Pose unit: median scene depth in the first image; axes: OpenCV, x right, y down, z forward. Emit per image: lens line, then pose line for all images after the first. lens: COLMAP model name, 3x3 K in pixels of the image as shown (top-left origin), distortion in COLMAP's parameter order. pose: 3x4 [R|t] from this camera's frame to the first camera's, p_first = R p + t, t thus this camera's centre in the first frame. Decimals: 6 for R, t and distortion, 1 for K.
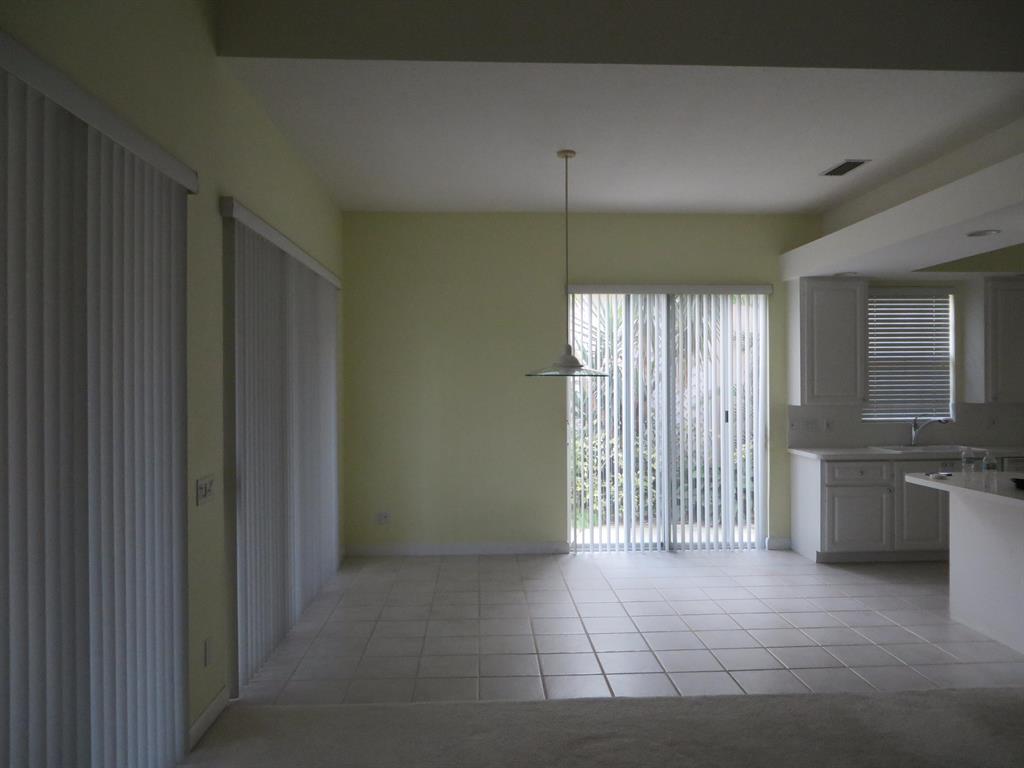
lens RADIAL K [[775.1, 0, 512.5], [0, 775.1, 383.6], [0, 0, 1]] dist [-0.010259, -0.001997]
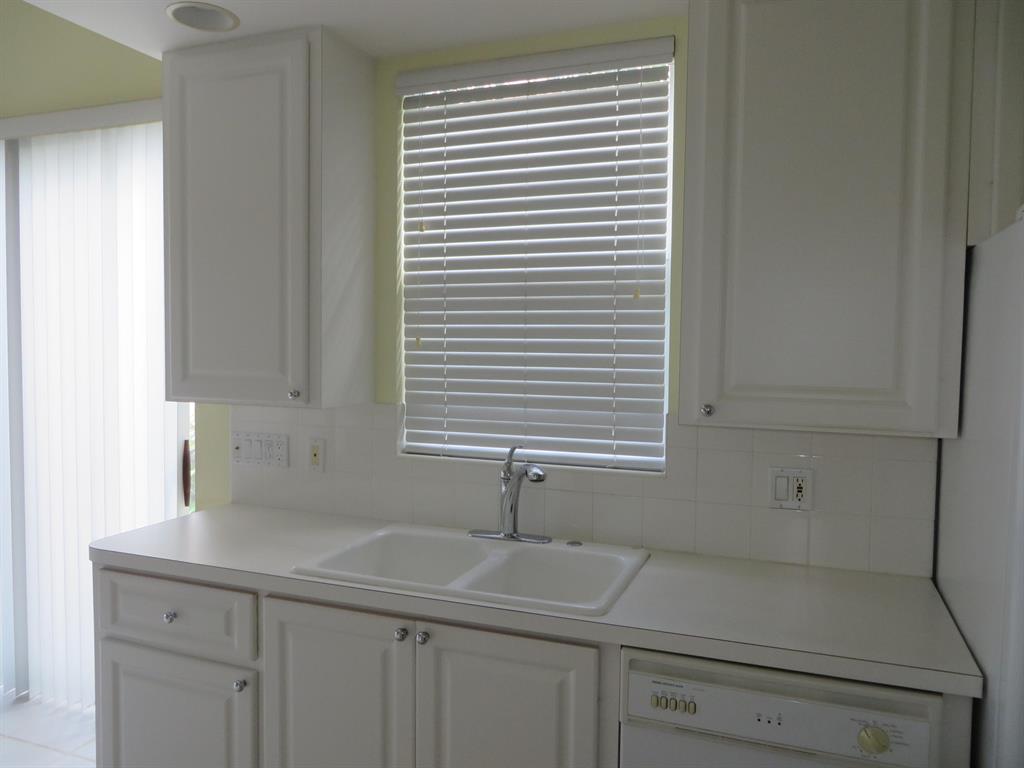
lens RADIAL K [[775.1, 0, 511.3], [0, 775.1, 386.1], [0, 0, 1]] dist [-0.010259, -0.001997]
pose [[0.914543, 0.036458, -0.402841, 0.638899], [-0.016352, 0.998448, 0.053239, -0.001913], [0.404157, -0.042102, 0.913720, 0.685359]]
